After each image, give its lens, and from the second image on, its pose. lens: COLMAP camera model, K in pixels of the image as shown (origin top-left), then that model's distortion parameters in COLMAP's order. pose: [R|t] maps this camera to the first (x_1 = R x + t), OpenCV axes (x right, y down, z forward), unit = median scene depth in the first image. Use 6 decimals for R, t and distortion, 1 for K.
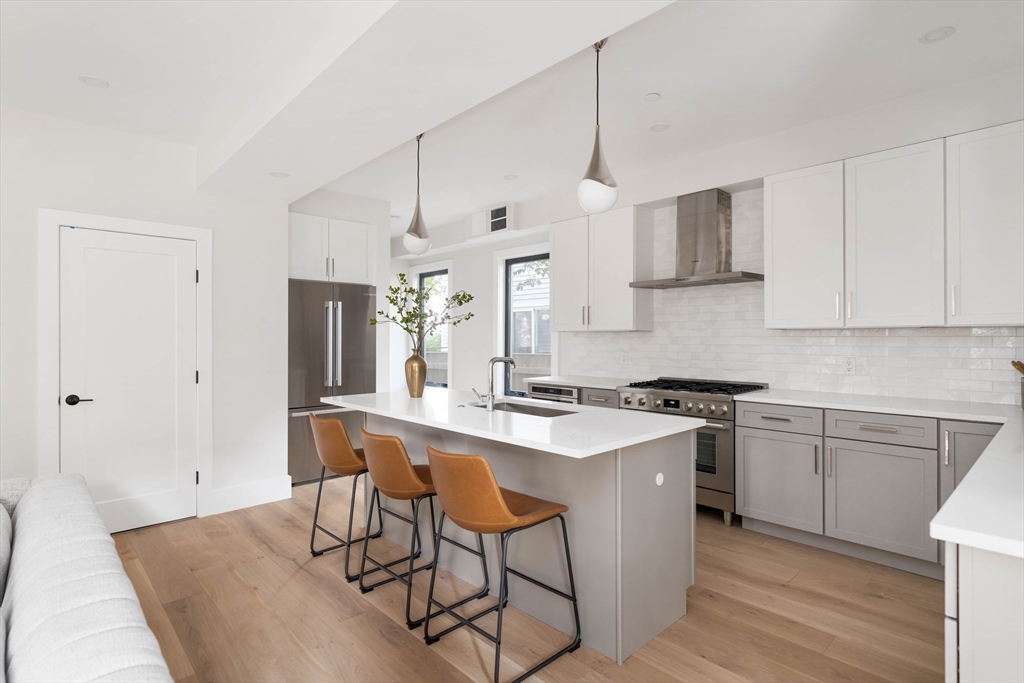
lens RADIAL K [[512.1, 0, 513.7], [0, 512.1, 338.5], [0, 0, 1]] dist [-0.002477, -0.000222]
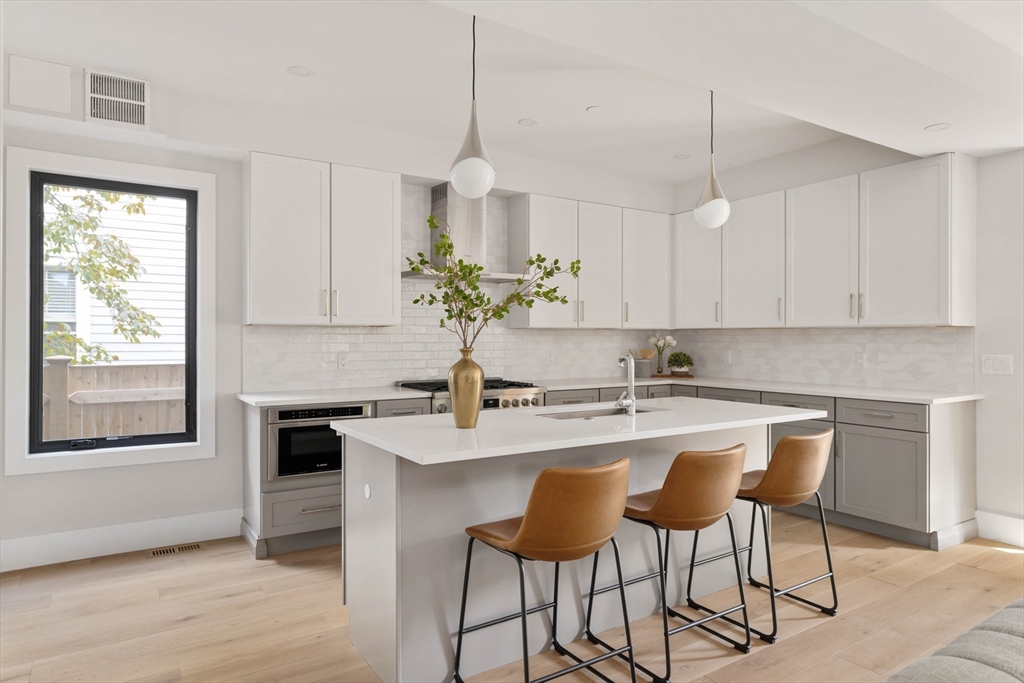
lens RADIAL K [[632.1, 0, 513.9], [0, 632.1, 341.8], [0, 0, 1]] dist [0.003277, -0.000355]
pose [[0.182787, -0.001442, 0.983151, -0.595083], [-0.000085, 0.999999, 0.001483, 0.006766], [-0.983152, -0.000355, 0.182787, 0.515047]]
